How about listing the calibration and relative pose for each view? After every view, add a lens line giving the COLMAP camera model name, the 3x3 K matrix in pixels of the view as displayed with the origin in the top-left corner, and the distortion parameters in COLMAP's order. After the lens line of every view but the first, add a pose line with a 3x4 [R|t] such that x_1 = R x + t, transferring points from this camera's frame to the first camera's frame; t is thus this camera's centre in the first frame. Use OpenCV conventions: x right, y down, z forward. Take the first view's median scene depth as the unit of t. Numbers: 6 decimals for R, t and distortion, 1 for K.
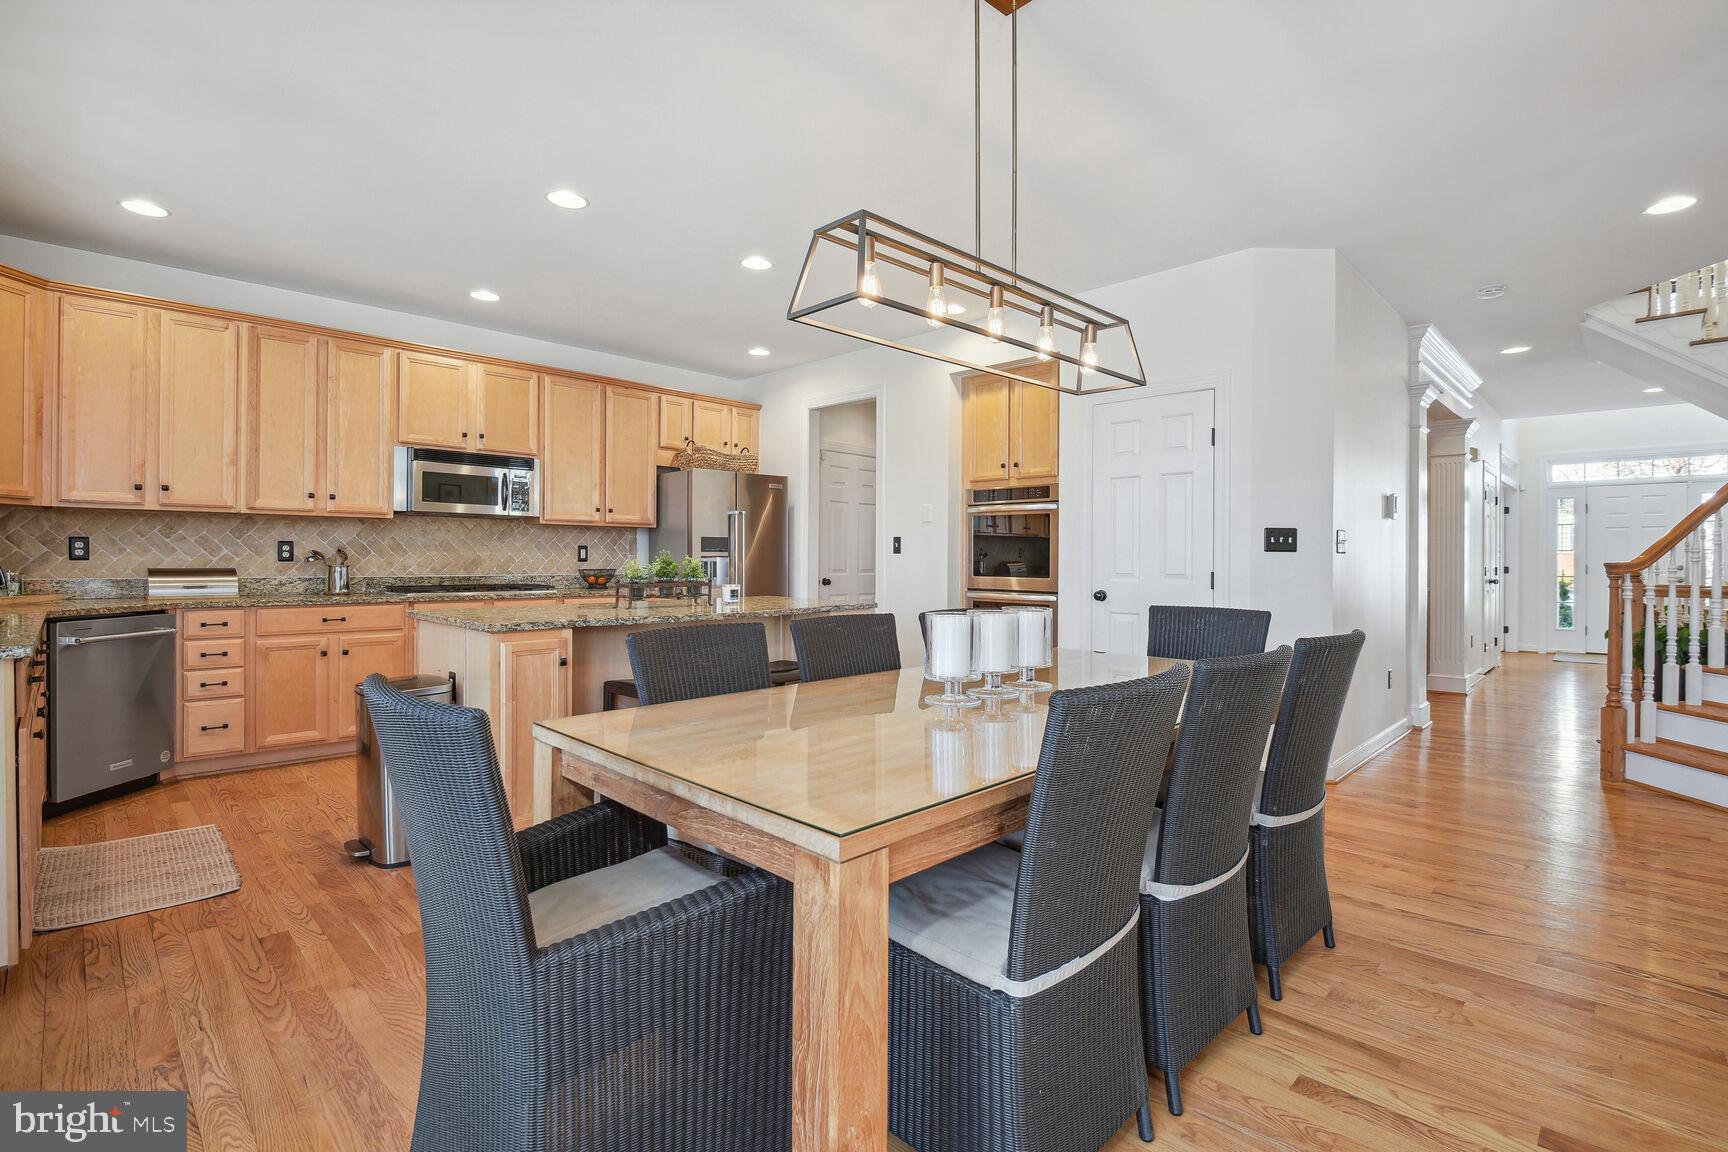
lens RADIAL K [[788.8, 0, 872.7], [0, 788.8, 563.4], [0, 0, 1]] dist [0.007575, -0.000102]
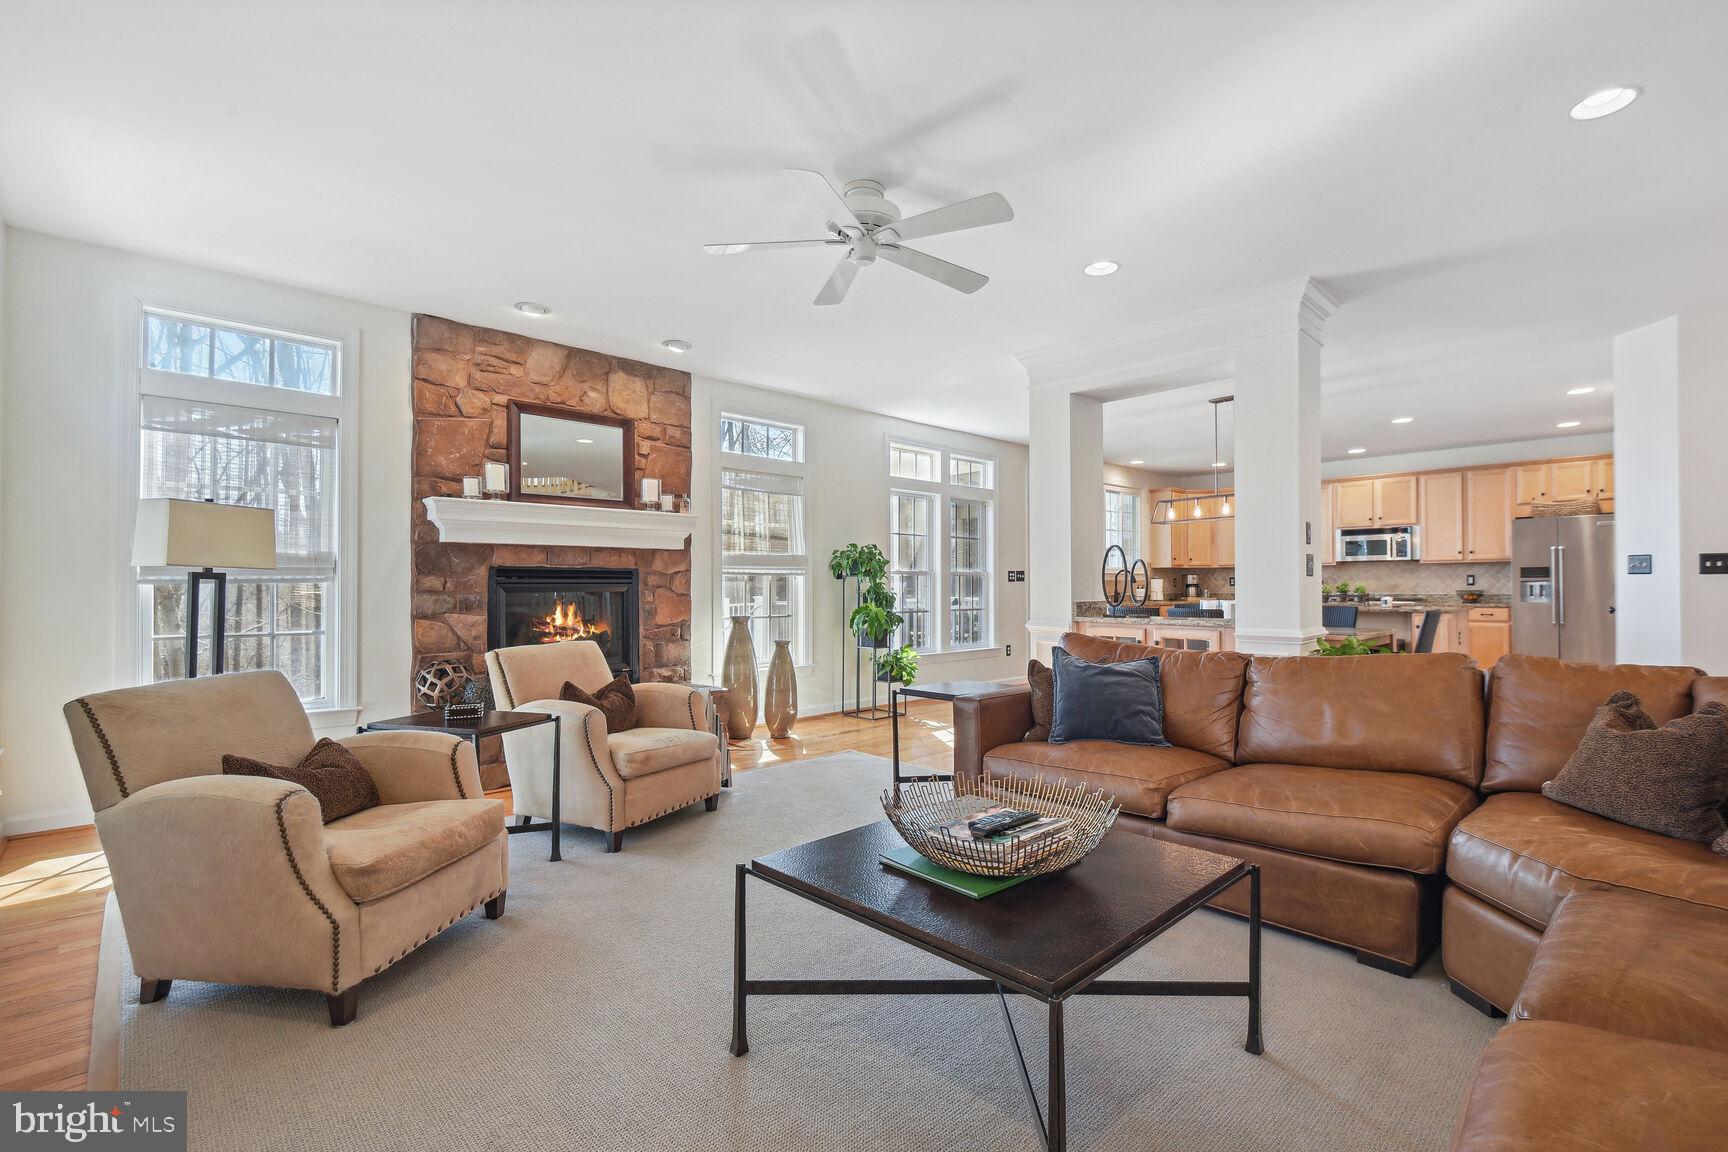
lens RADIAL K [[788.8, 0, 915.1], [0, 788.8, 580.4], [0, 0, 1]] dist [0.007575, -0.000102]
pose [[0.008167, -0.011509, -0.999900, 1.322438], [0.000077, 0.999934, -0.011509, 0.006405], [0.999967, 0.000017, 0.008167, -0.111261]]
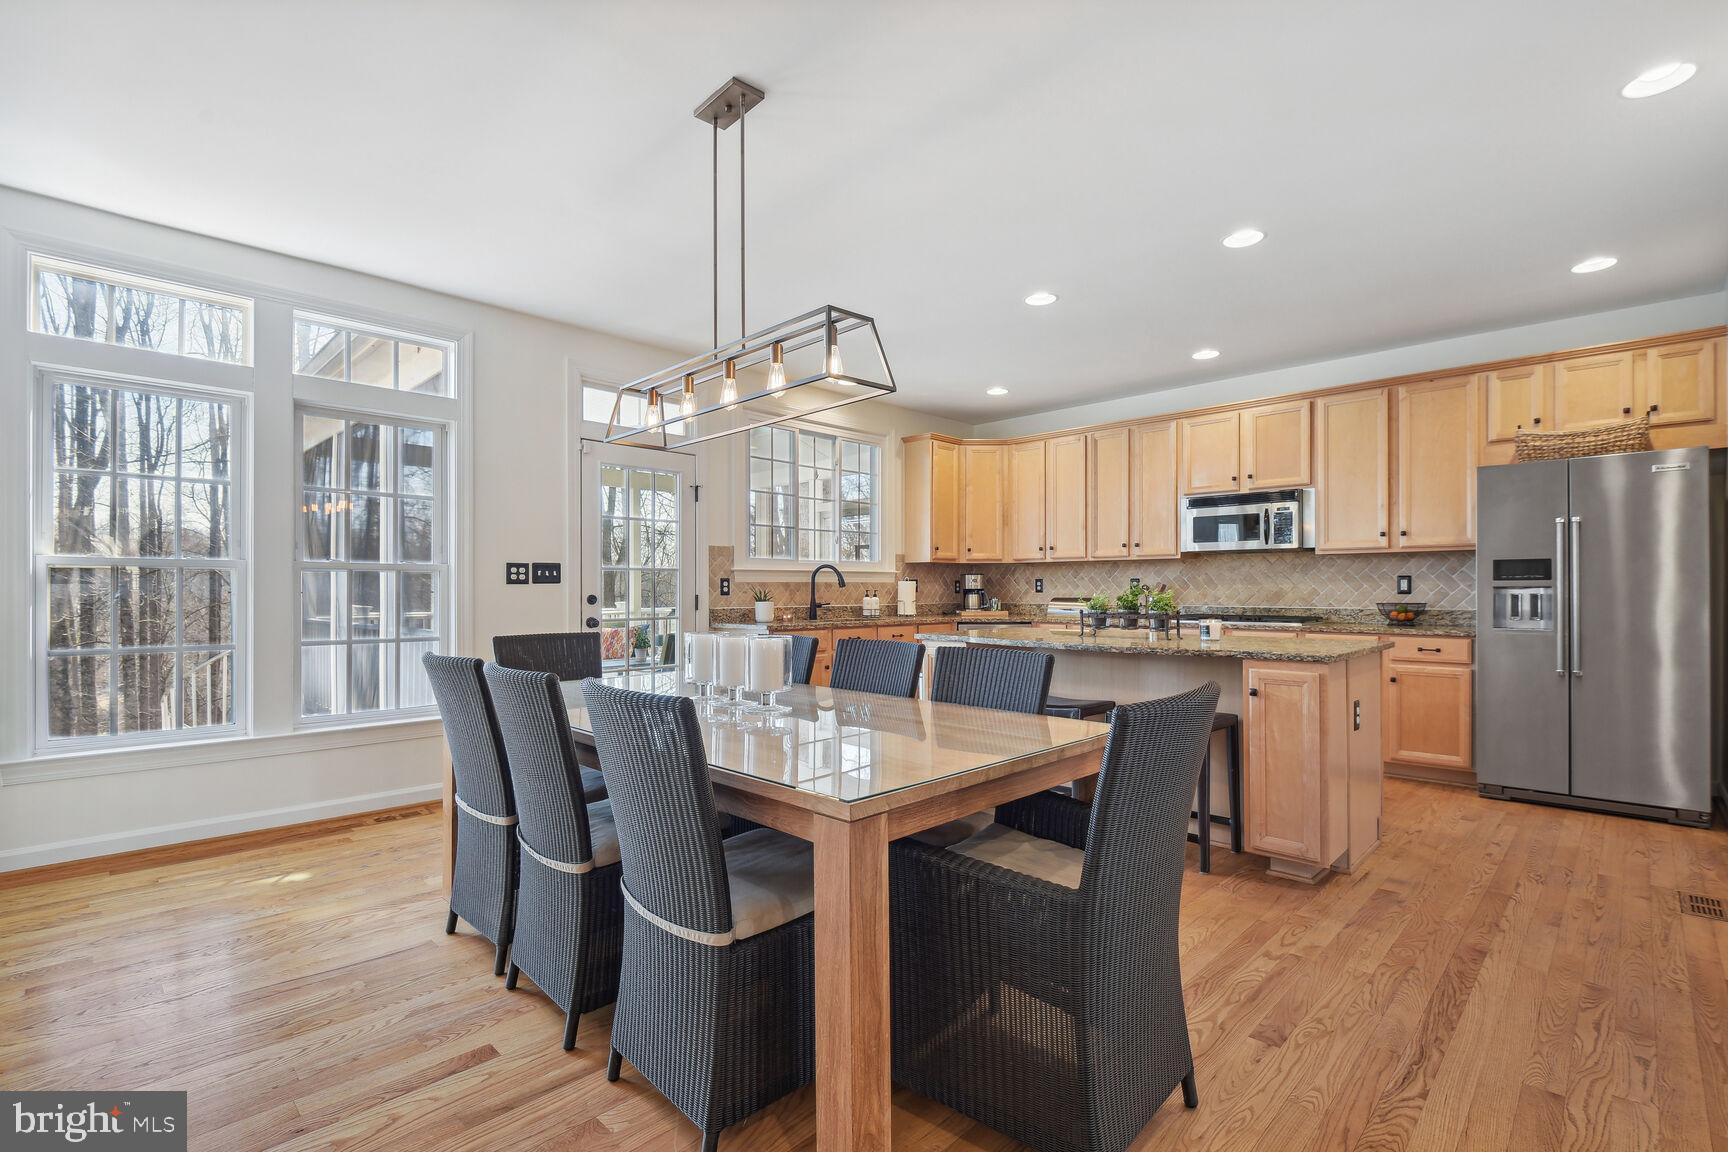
lens RADIAL K [[788.8, 0, 892.8], [0, 788.8, 588.1], [0, 0, 1]] dist [0.007575, -0.000102]
pose [[0.016755, -0.006124, -0.999841, 0.549734], [-0.004624, 0.999970, -0.006202, -0.001044], [0.999849, 0.004727, 0.016726, 0.483469]]
